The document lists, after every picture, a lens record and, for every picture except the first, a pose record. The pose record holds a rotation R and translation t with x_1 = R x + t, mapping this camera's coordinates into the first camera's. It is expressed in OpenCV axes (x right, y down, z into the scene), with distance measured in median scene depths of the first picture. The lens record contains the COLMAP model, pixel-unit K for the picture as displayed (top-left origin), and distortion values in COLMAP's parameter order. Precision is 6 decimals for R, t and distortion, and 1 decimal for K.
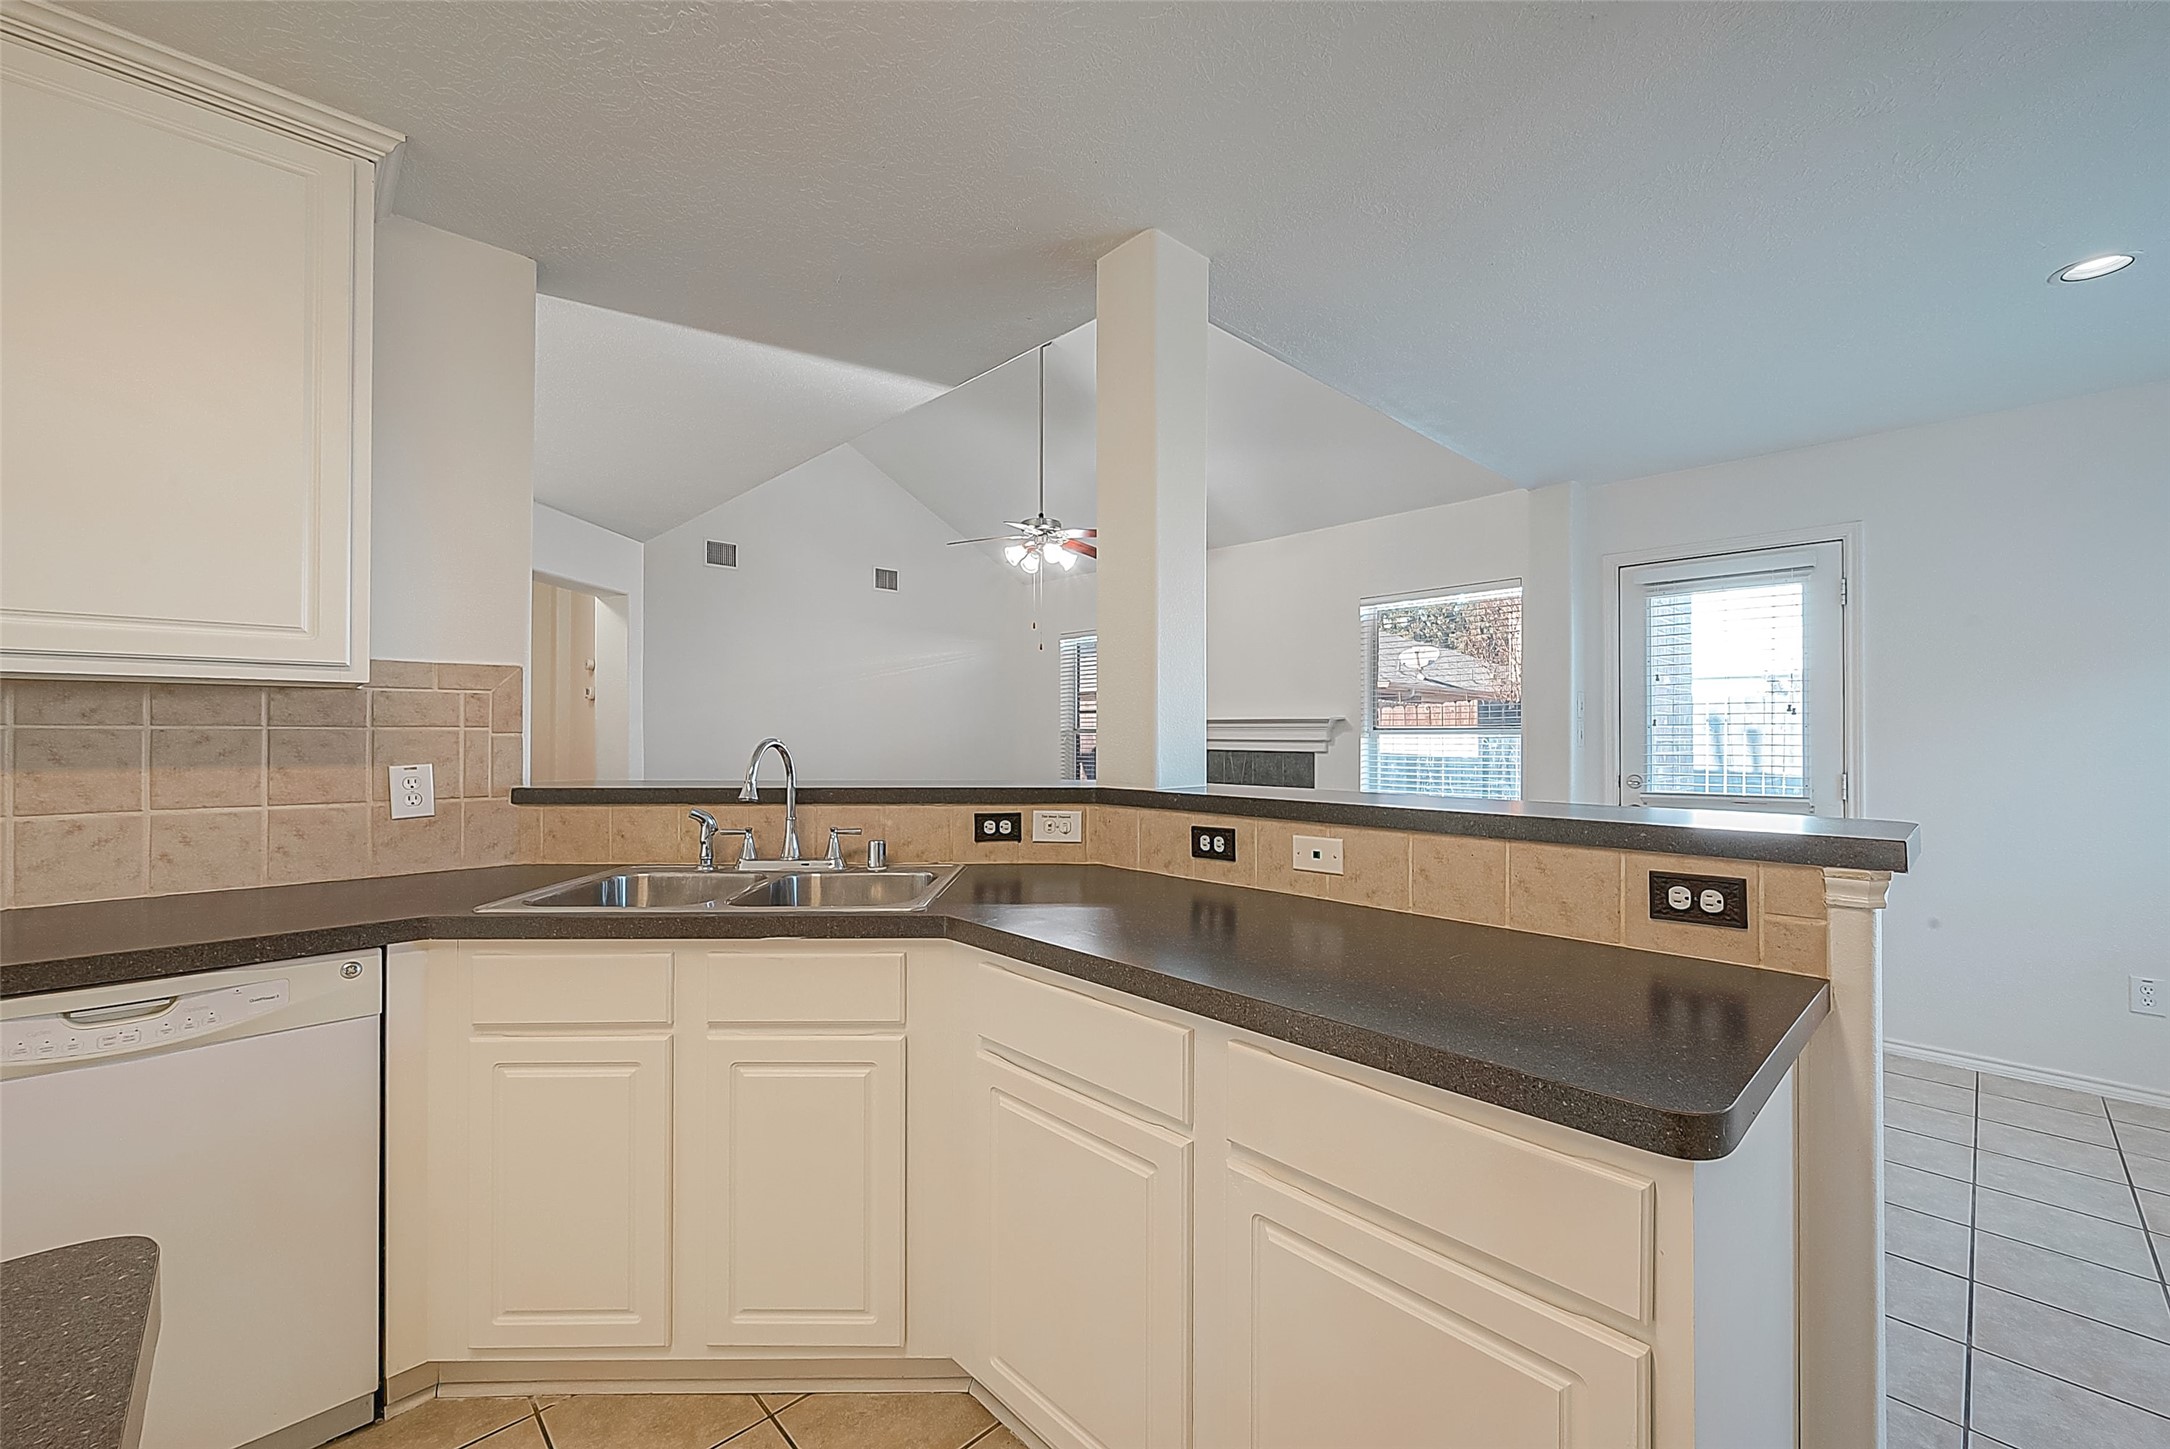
lens RADIAL K [[857.6, 0, 1091.9], [0, 857.6, 717.4], [0, 0, 1]] dist [-0.000585, 0.000153]
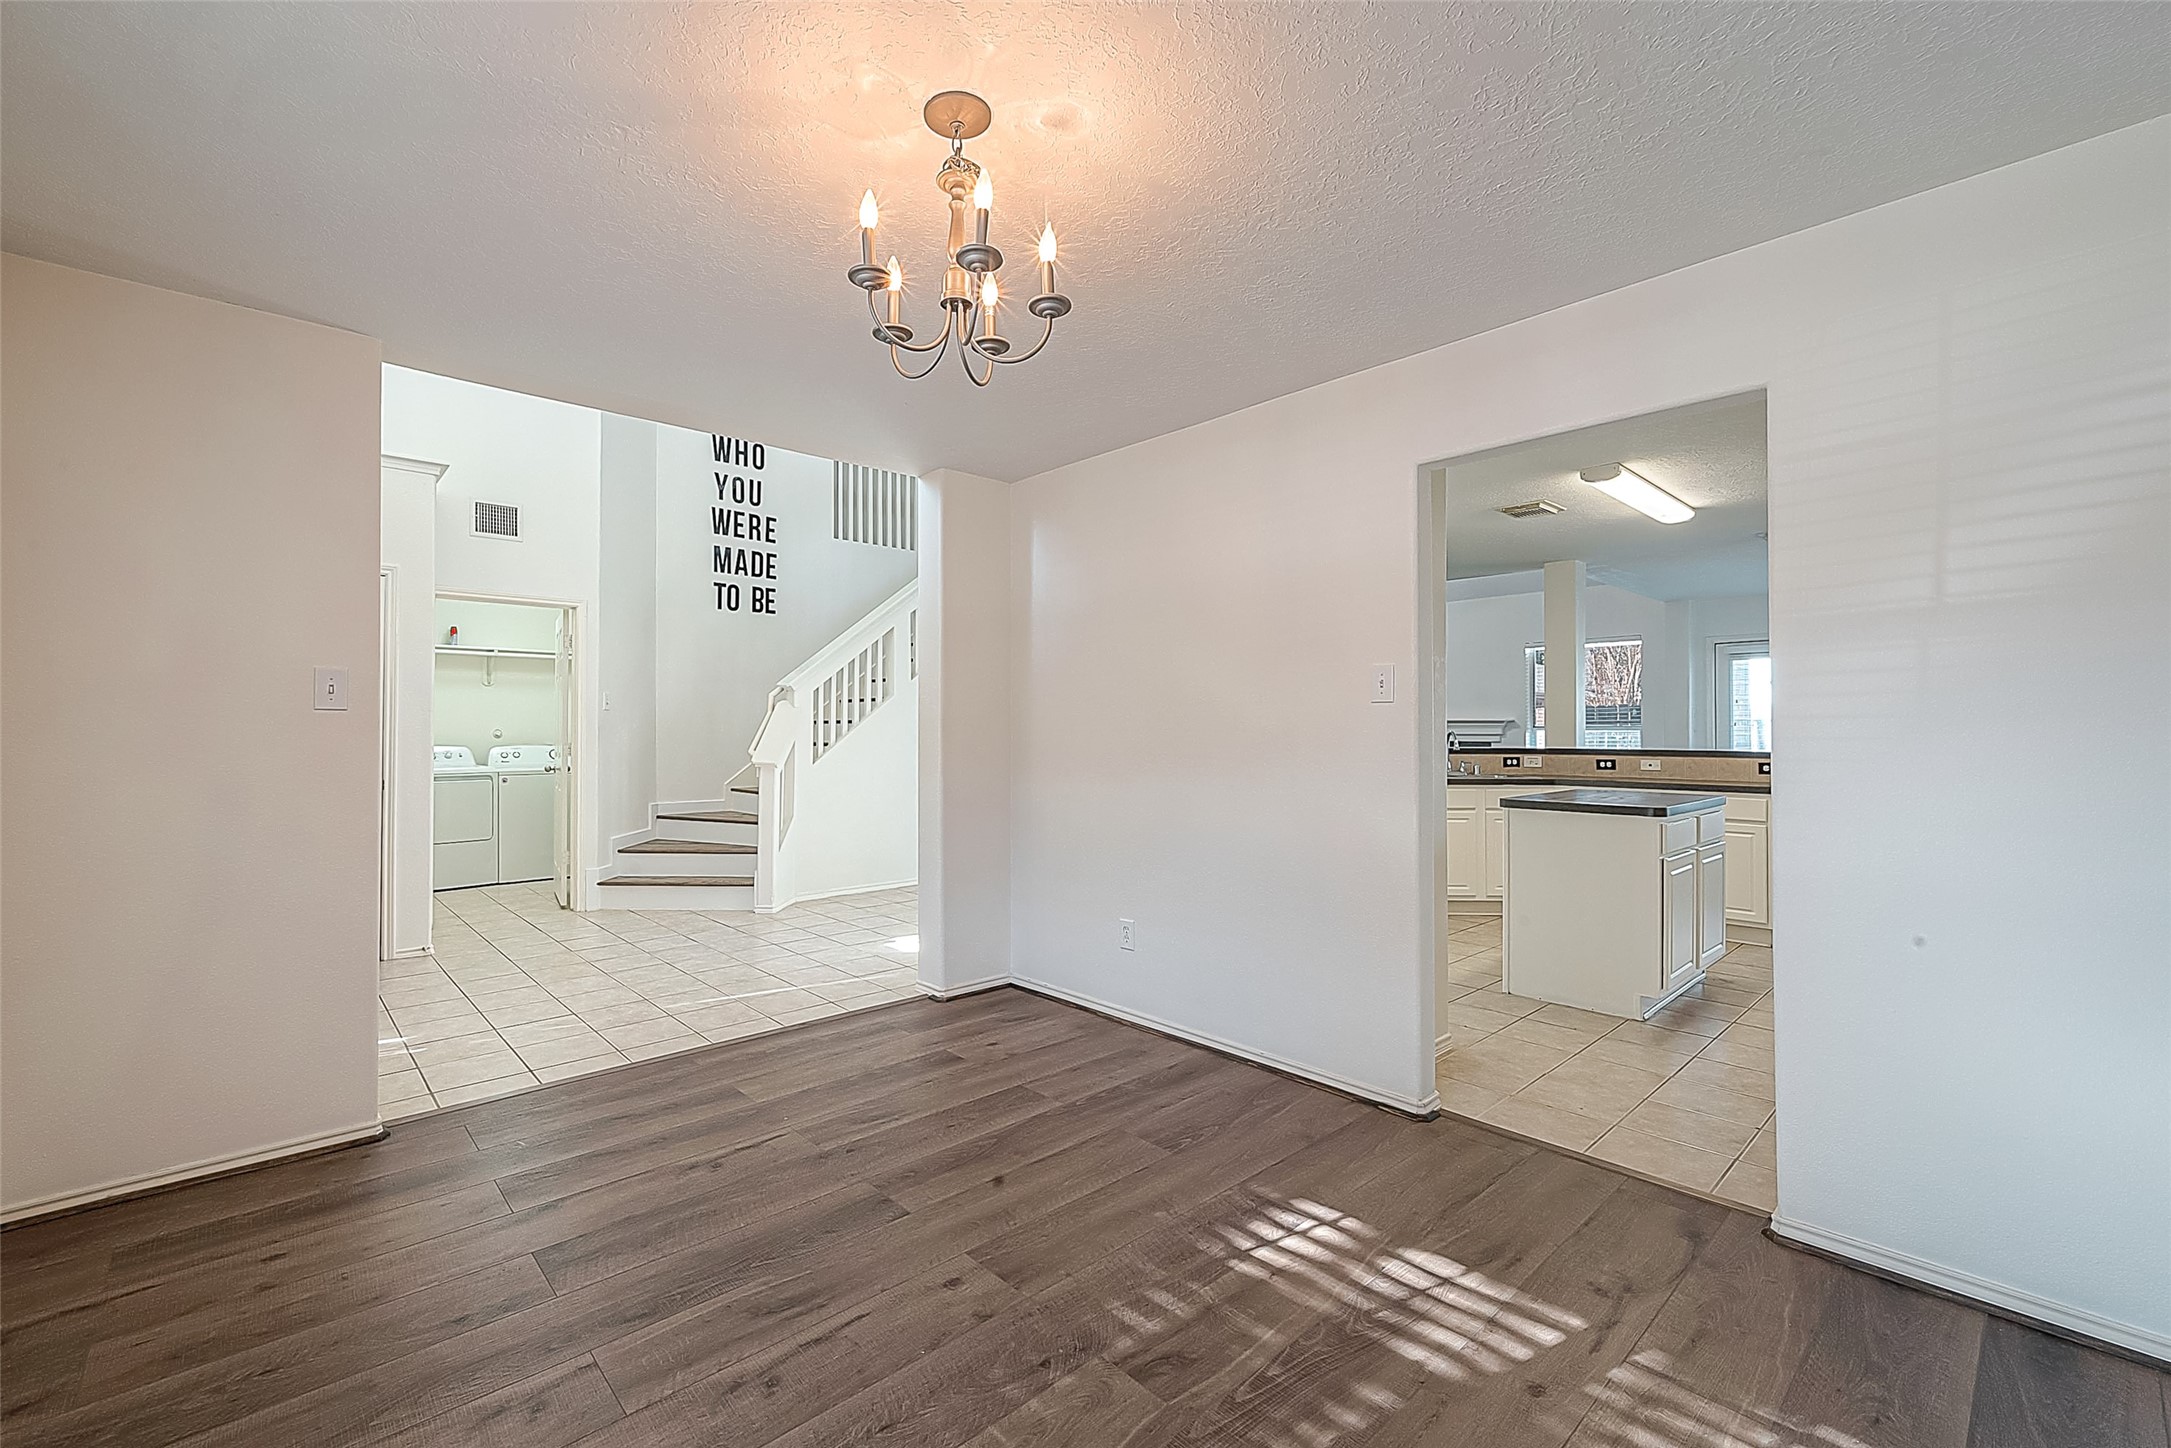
lens RADIAL K [[899.4, 0, 1040.7], [0, 899.4, 725.0], [0, 0, 1]] dist [-0.002954, -0.000391]
pose [[0.999629, -0.000647, -0.027227, -0.956505], [0.000981, 0.999925, 0.012233, -0.018980], [0.027217, -0.012256, 0.999554, -1.209733]]
